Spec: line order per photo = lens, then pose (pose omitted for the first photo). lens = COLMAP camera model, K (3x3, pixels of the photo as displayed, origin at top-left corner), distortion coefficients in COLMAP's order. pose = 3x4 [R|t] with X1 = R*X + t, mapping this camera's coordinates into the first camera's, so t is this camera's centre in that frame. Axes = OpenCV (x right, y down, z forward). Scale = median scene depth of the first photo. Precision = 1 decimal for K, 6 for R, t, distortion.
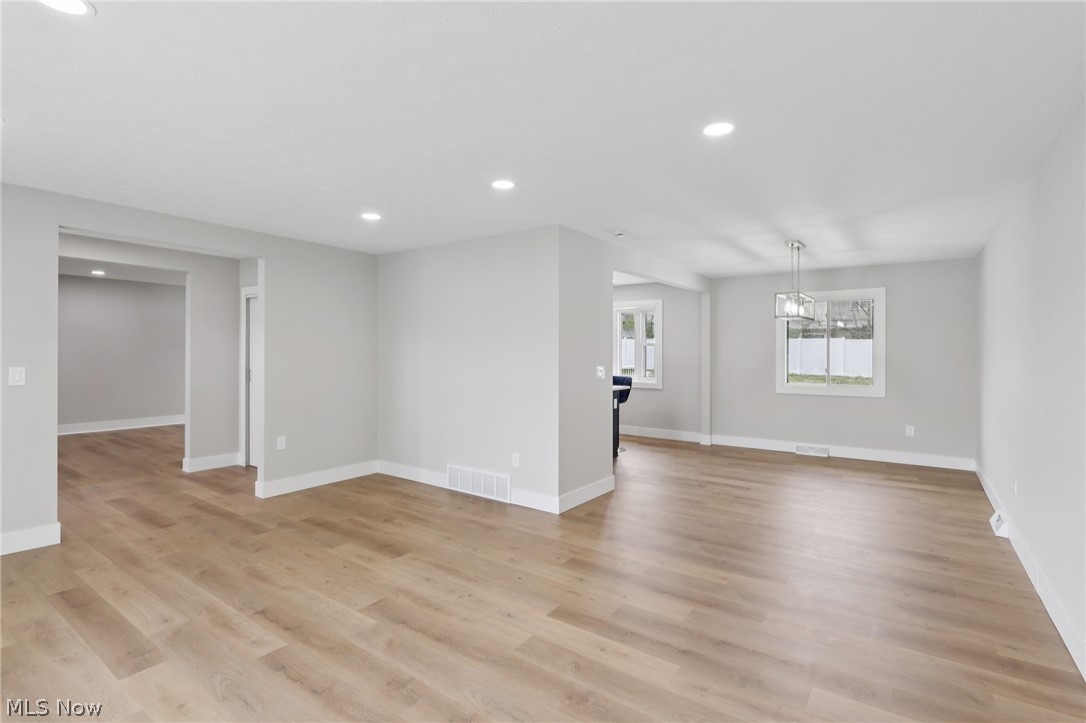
lens RADIAL K [[504.7, 0, 547.5], [0, 504.7, 359.2], [0, 0, 1]] dist [0.002945, 0.000576]
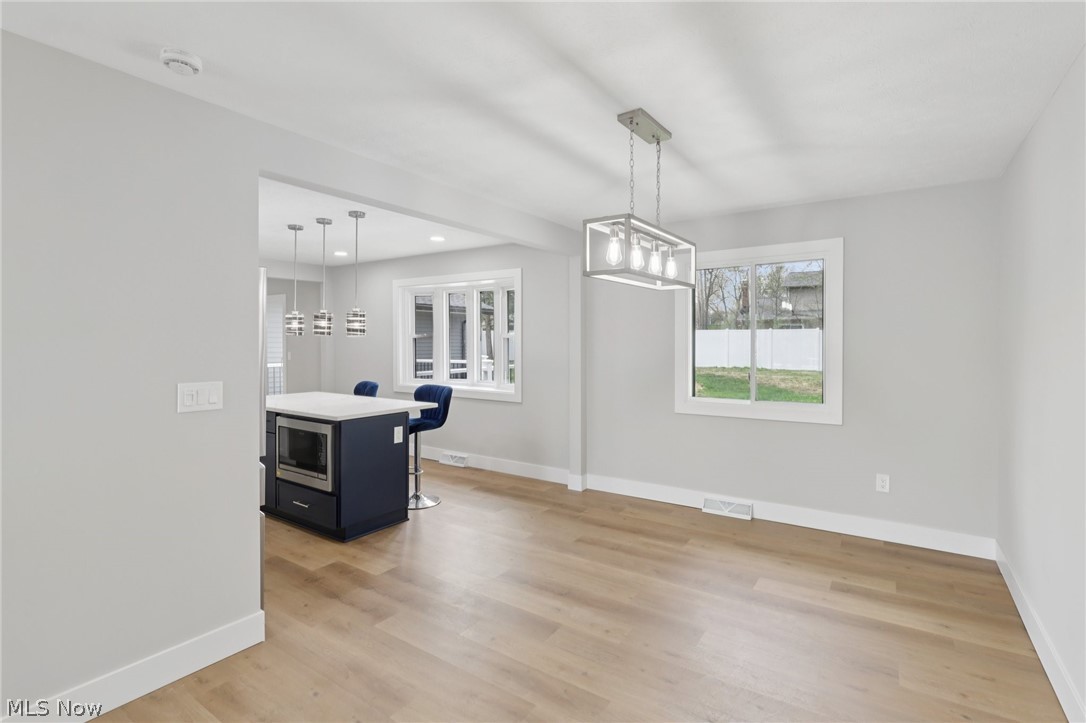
lens RADIAL K [[504.7, 0, 546.4], [0, 504.7, 354.3], [0, 0, 1]] dist [0.002945, 0.000576]
pose [[0.999757, -0.000906, 0.022005, 0.353728], [0.000750, 0.999975, 0.007080, -0.012621], [-0.022011, -0.007062, 0.999733, 0.476833]]
